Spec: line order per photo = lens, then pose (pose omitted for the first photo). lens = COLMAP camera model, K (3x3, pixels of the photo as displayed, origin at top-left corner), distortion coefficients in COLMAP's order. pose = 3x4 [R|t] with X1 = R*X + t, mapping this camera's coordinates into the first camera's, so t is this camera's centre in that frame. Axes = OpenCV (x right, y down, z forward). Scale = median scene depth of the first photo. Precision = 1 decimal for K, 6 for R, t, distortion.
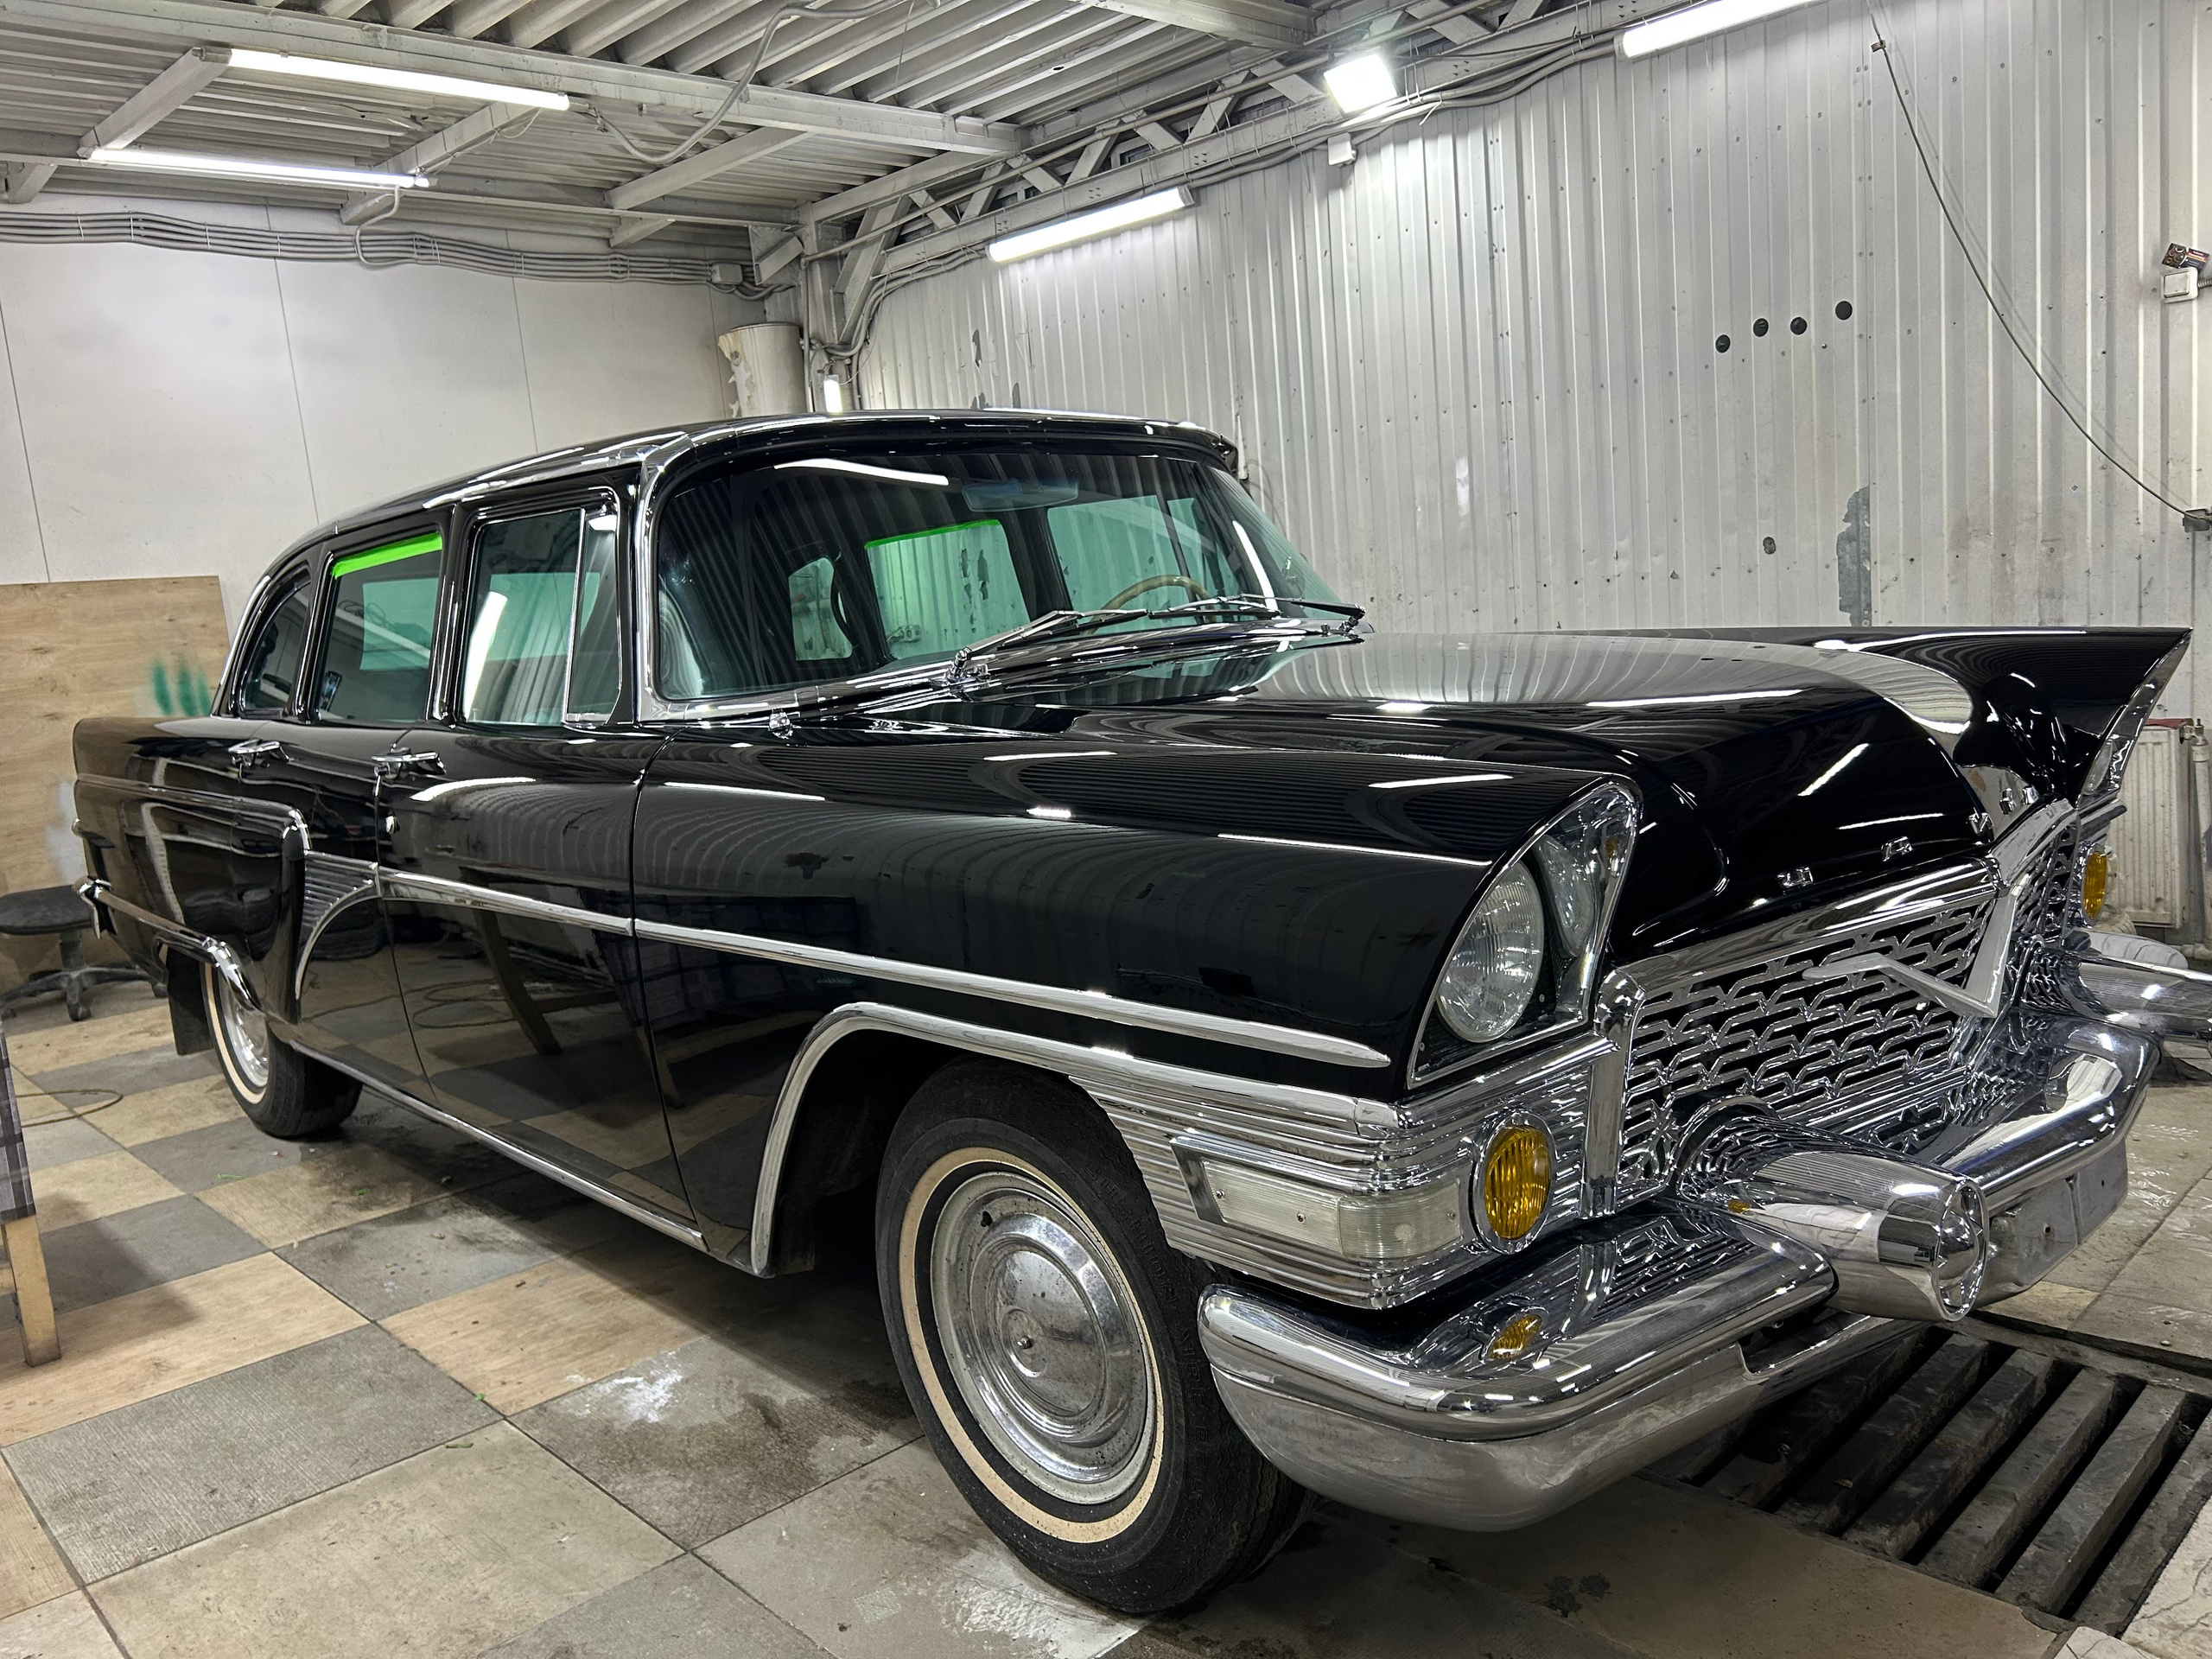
lens RADIAL K [[1675.3, 0, 1126.2], [0, 1675.3, 829.9], [0, 0, 1]] dist [0.037175, -0.039439]
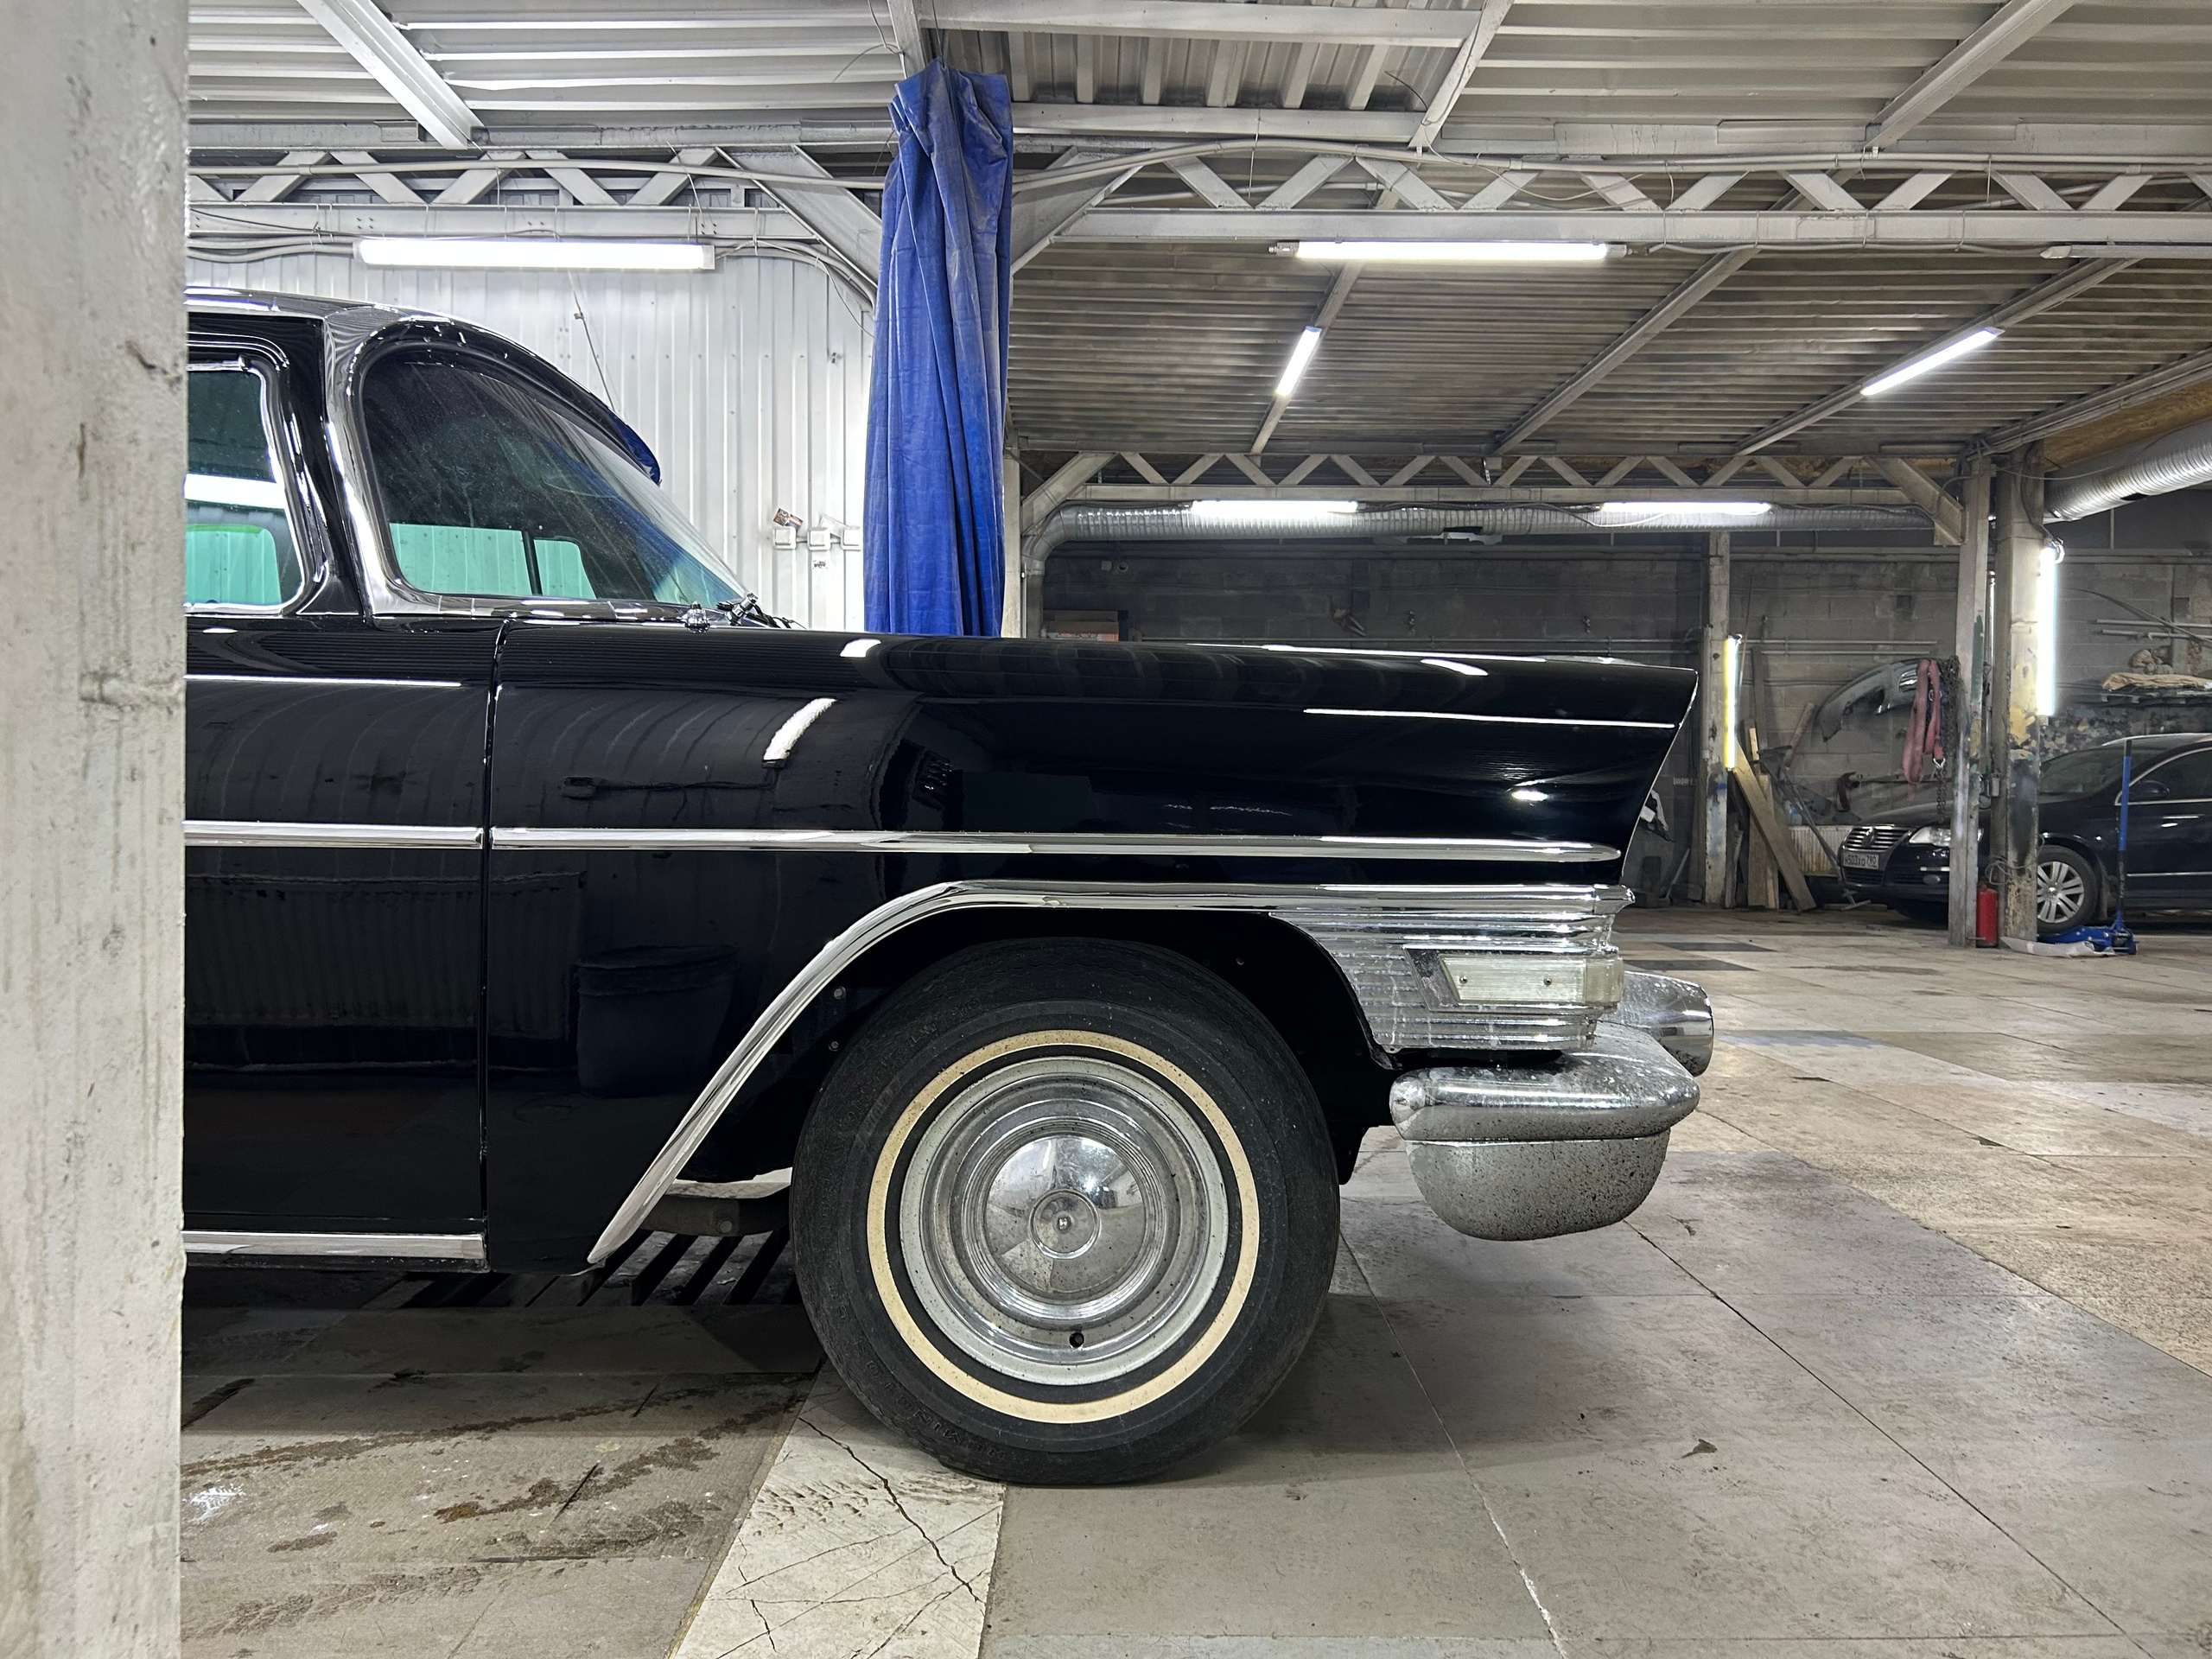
lens RADIAL K [[1675.3, 0, 1097.1], [0, 1675.3, 810.2], [0, 0, 1]] dist [0.037175, -0.039439]
pose [[0.683496, 0.090144, 0.724367, -0.137888], [0.037229, 0.986749, -0.157924, 0.094843], [-0.729005, 0.134908, 0.671083, -0.072577]]
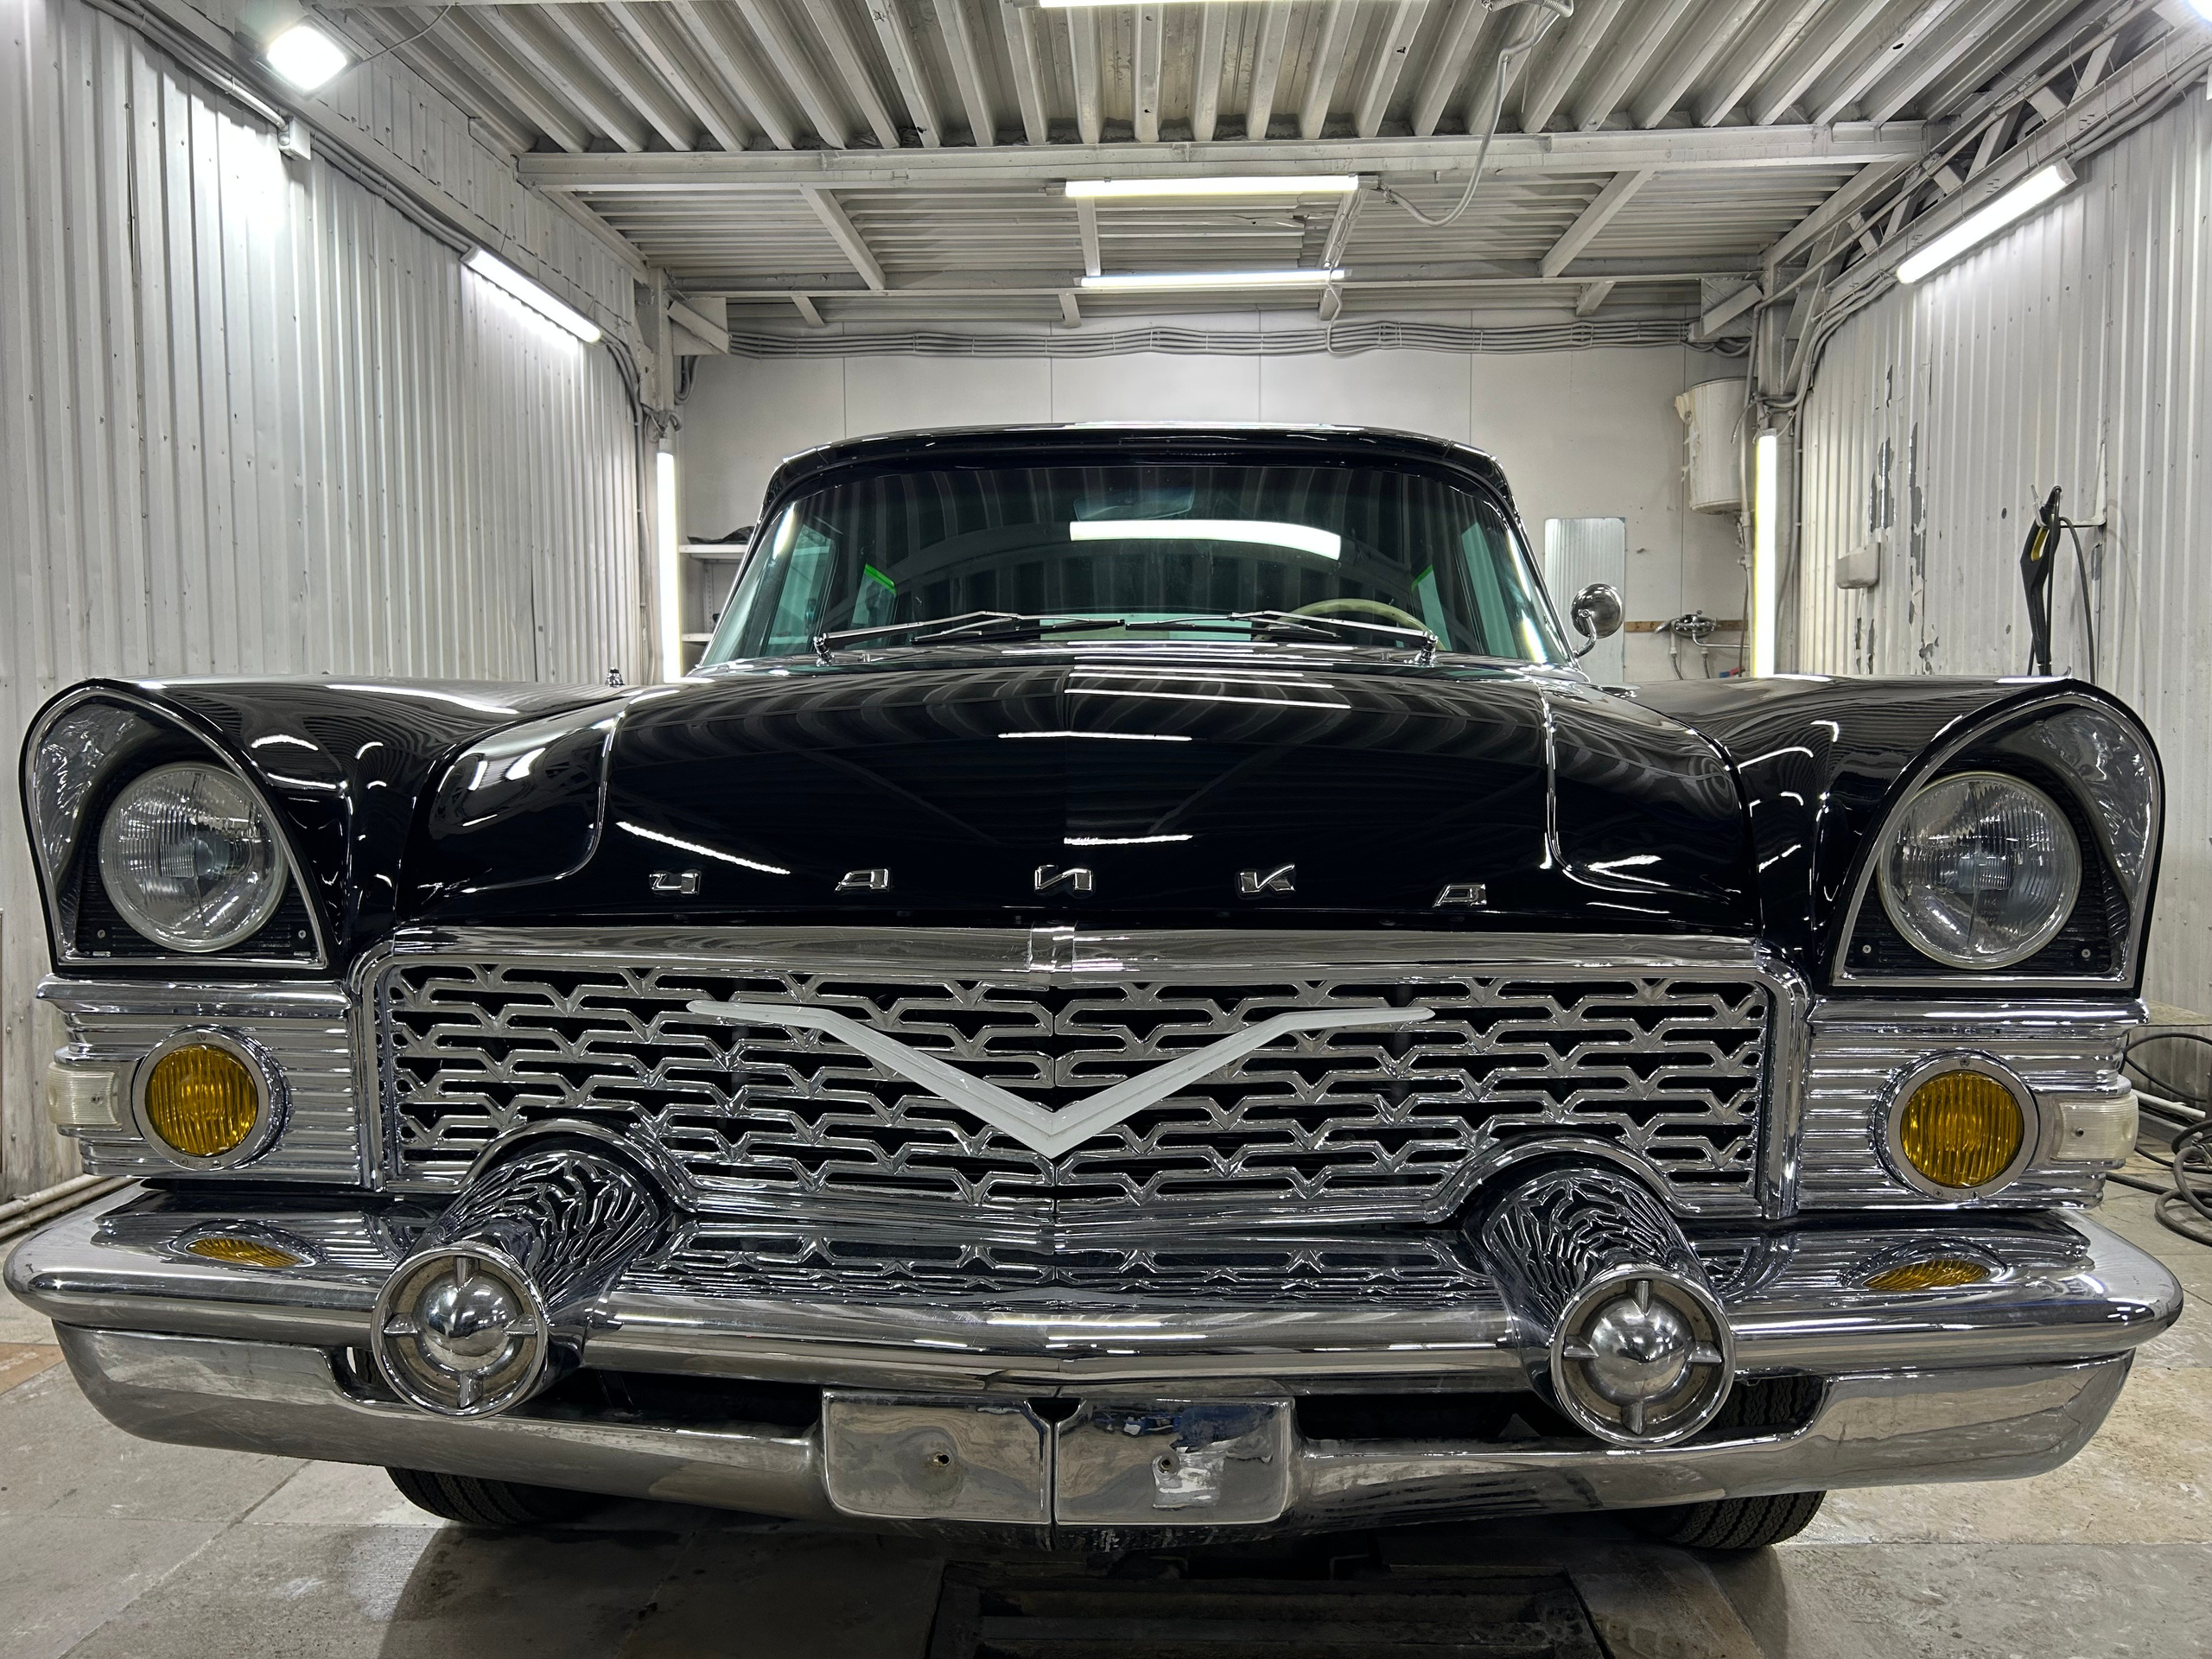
lens RADIAL K [[1675.3, 0, 1119.8], [0, 1675.3, 831.3], [0, 0, 1]] dist [0.037175, -0.039439]
pose [[0.687608, 0.118853, -0.716288, 0.362571], [-0.158607, 0.987274, 0.011560, -0.013085], [0.708547, 0.105660, 0.697709, 0.185201]]
